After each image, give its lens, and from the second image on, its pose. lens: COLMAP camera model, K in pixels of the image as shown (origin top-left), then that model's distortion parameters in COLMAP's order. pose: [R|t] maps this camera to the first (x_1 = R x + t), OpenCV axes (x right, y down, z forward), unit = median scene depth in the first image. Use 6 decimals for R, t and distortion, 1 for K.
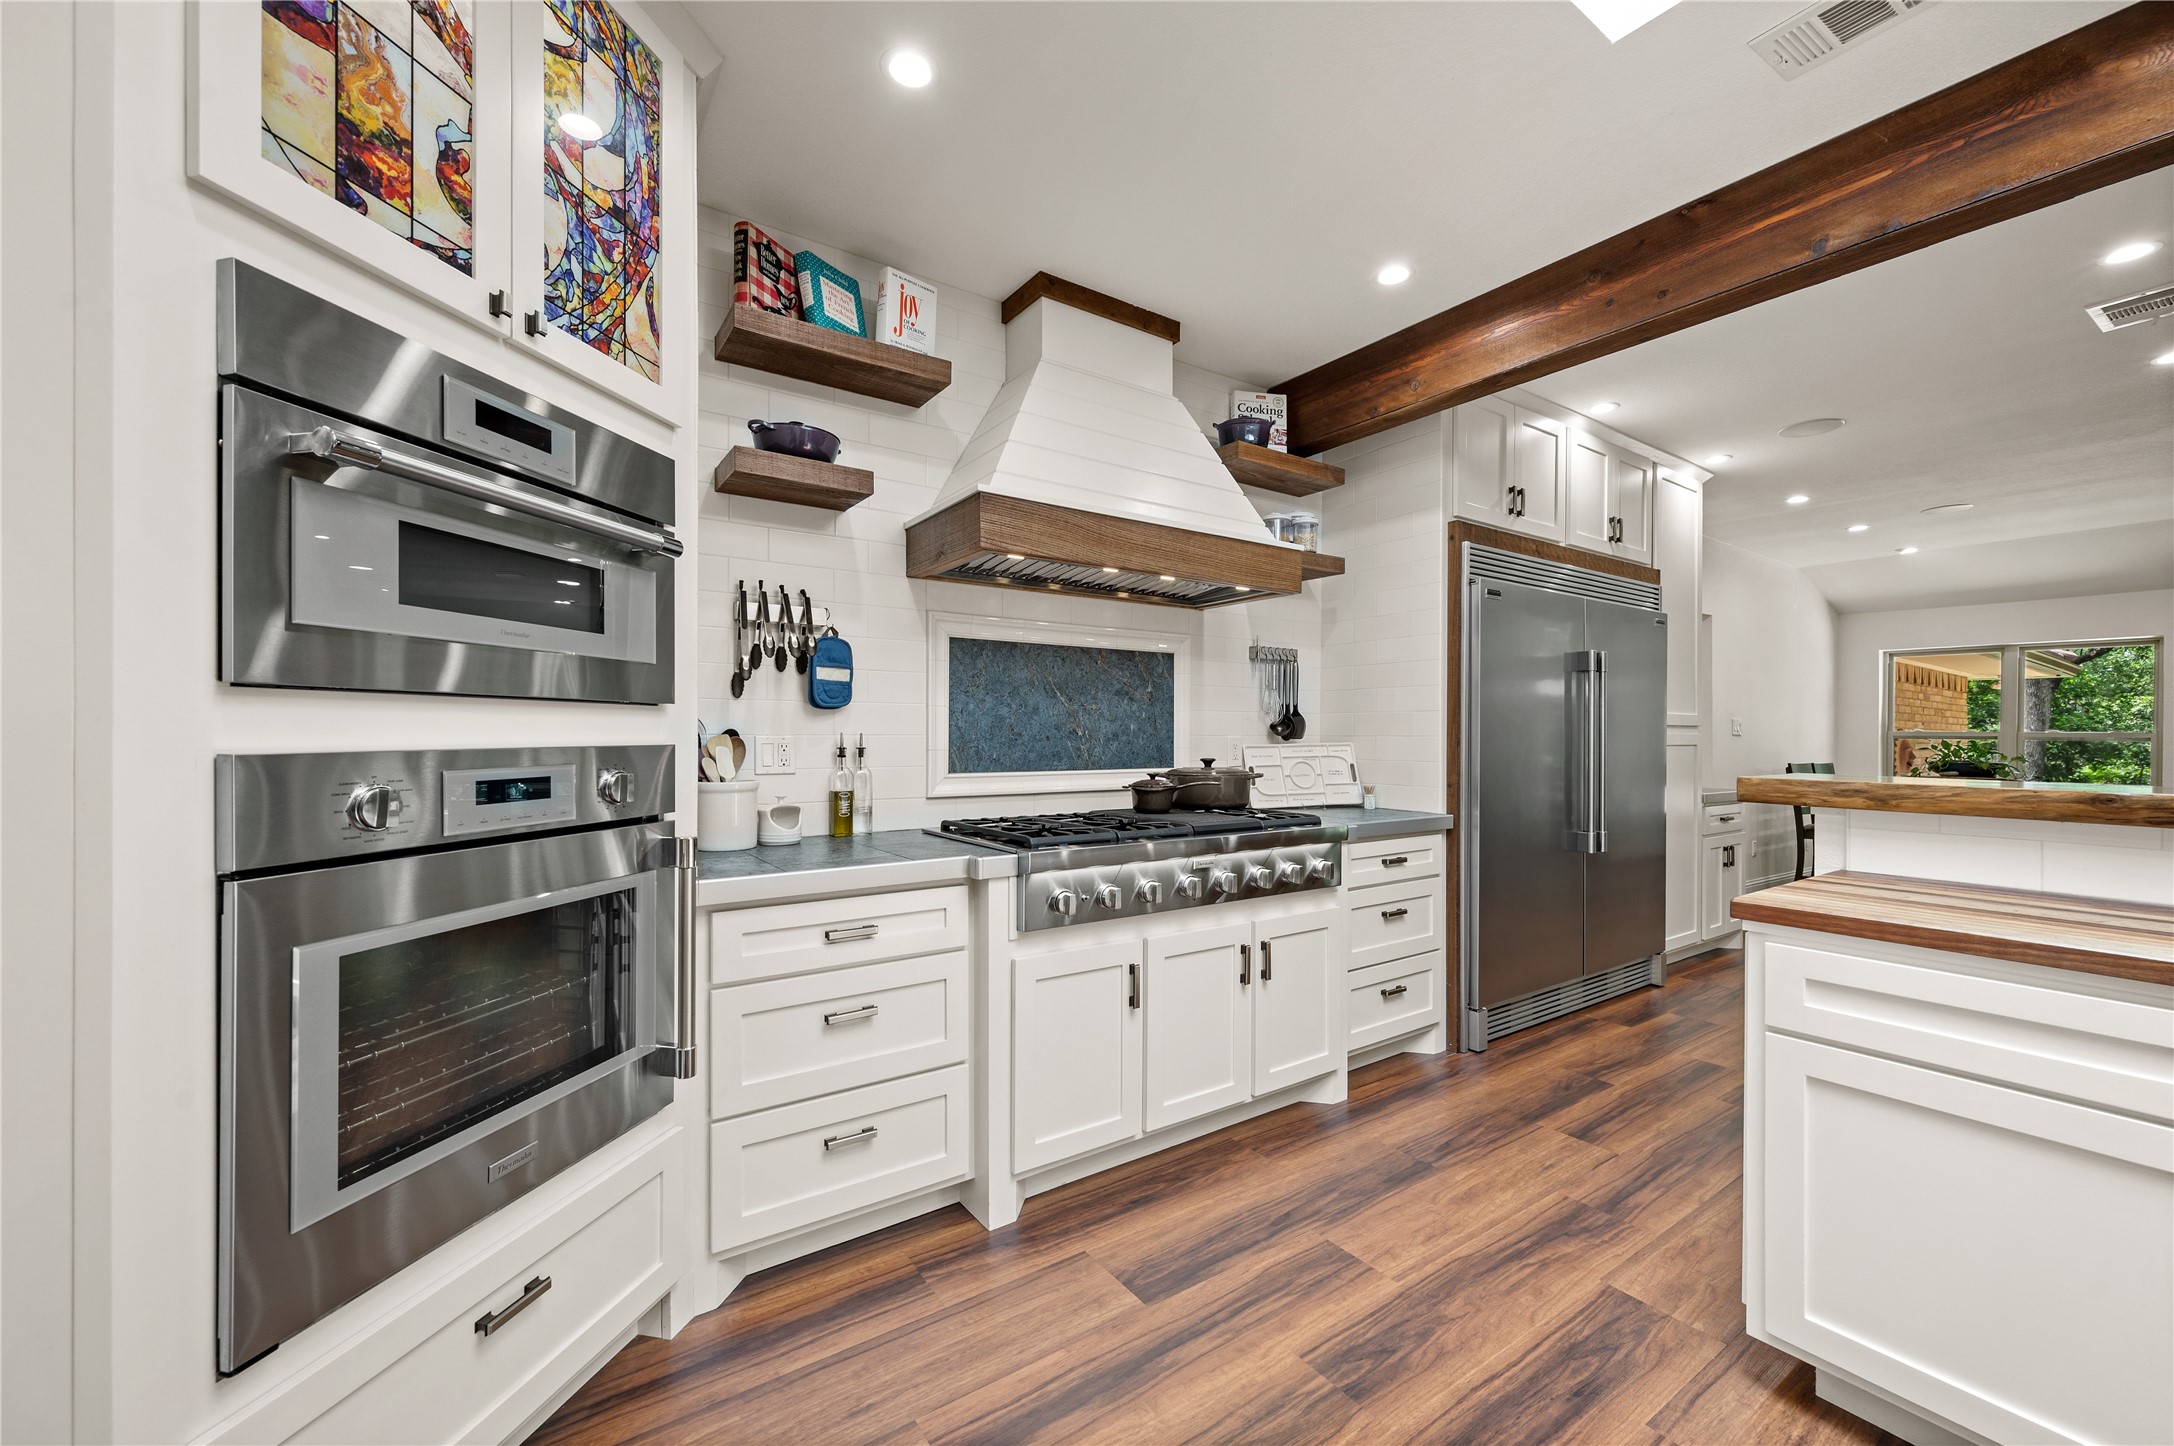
lens RADIAL K [[850.7, 0, 1109.6], [0, 850.7, 725.9], [0, 0, 1]] dist [0.004068, -0.001188]
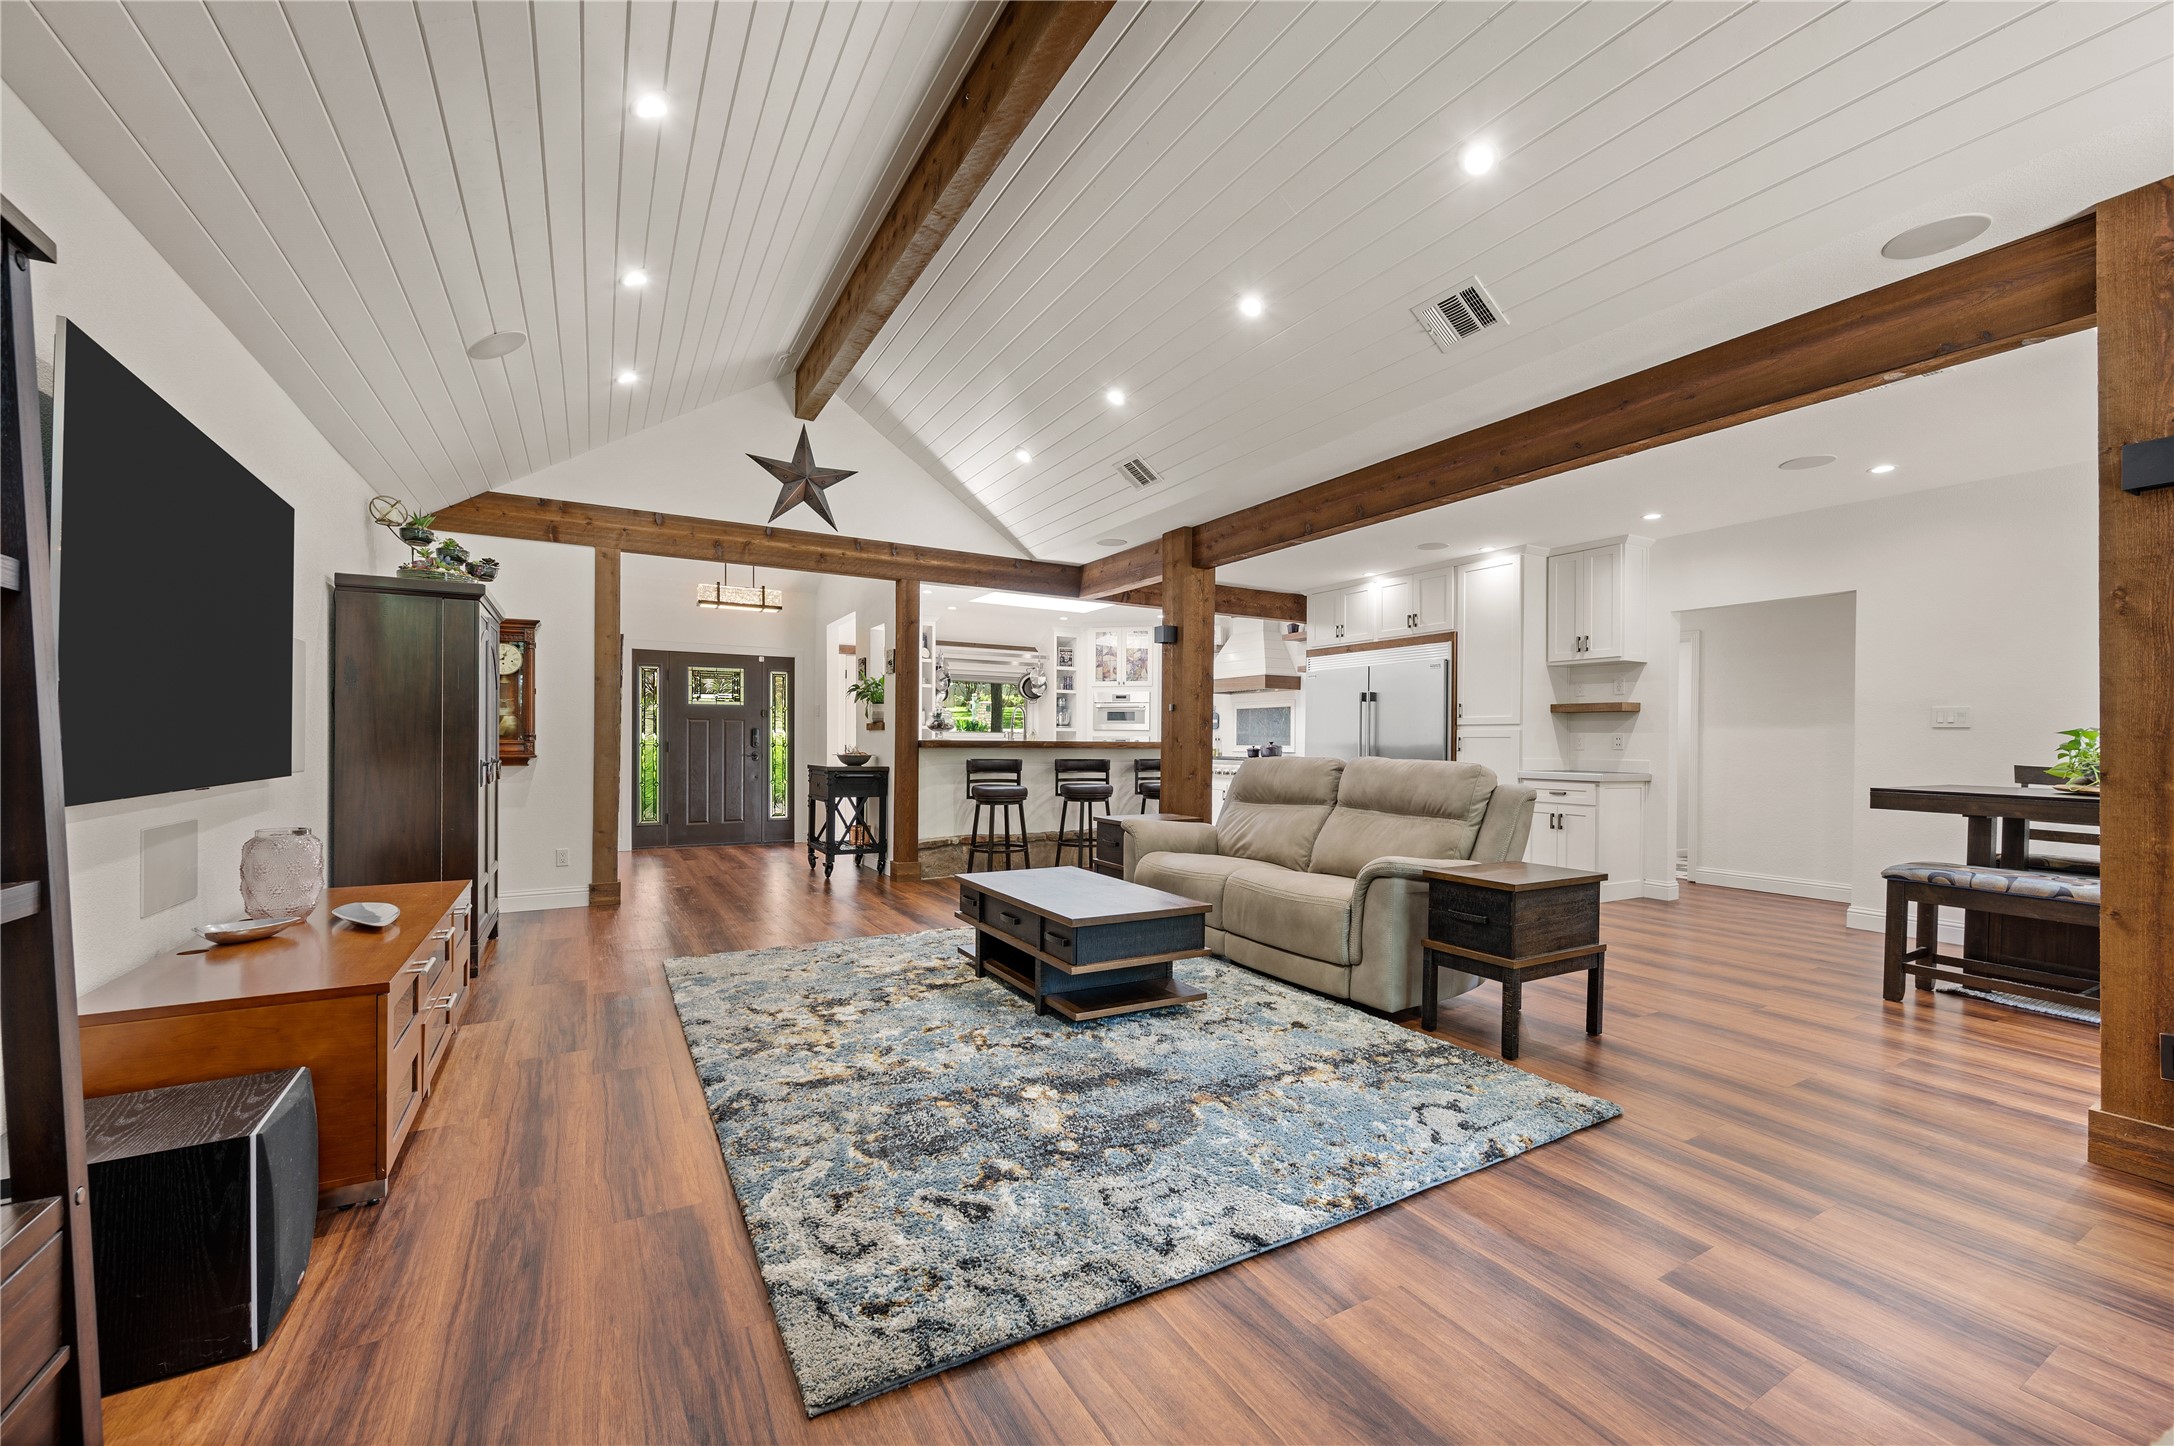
lens RADIAL K [[850.7, 0, 1092.8], [0, 850.7, 746.0], [0, 0, 1]] dist [0.004068, -0.001188]
pose [[-0.069323, 0.000670, -0.997594, 4.329809], [0.001906, 0.999998, 0.000539, 0.068743], [0.997592, -0.001864, -0.069324, 0.749793]]
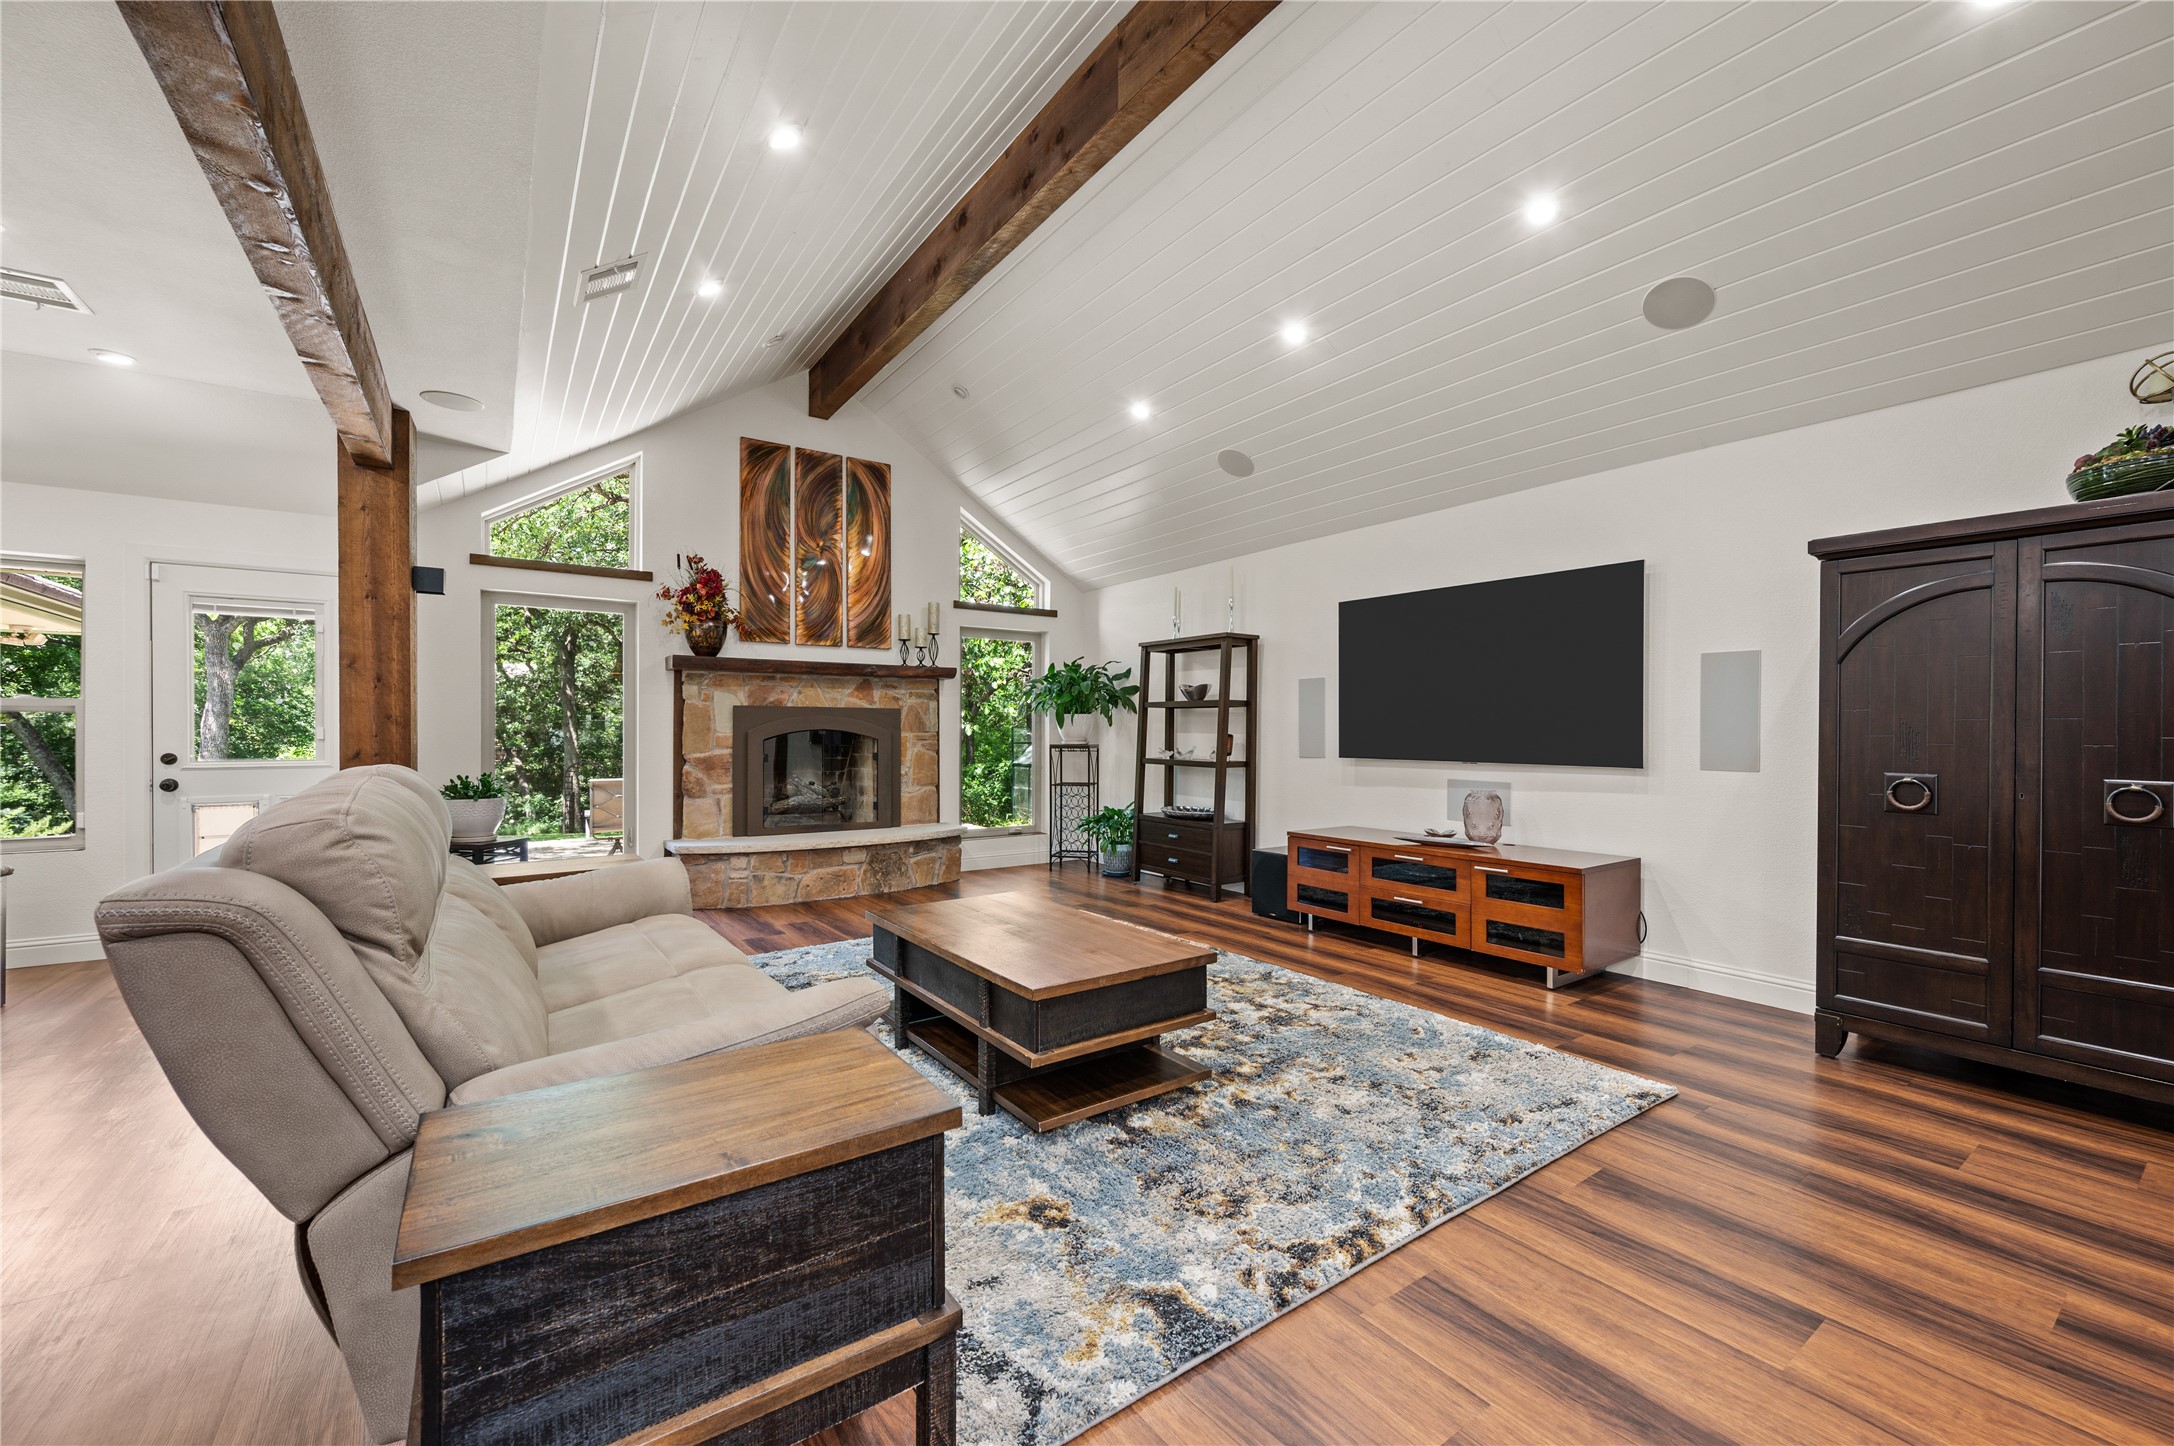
lens RADIAL K [[850.7, 0, 1082.2], [0, 850.7, 739.7], [0, 0, 1]] dist [0.004068, -0.001188]
pose [[-0.006421, -0.022872, 0.999718, 1.509578], [-0.012948, 0.999656, 0.022787, 0.041098], [-0.999896, -0.012798, -0.006715, 0.524696]]
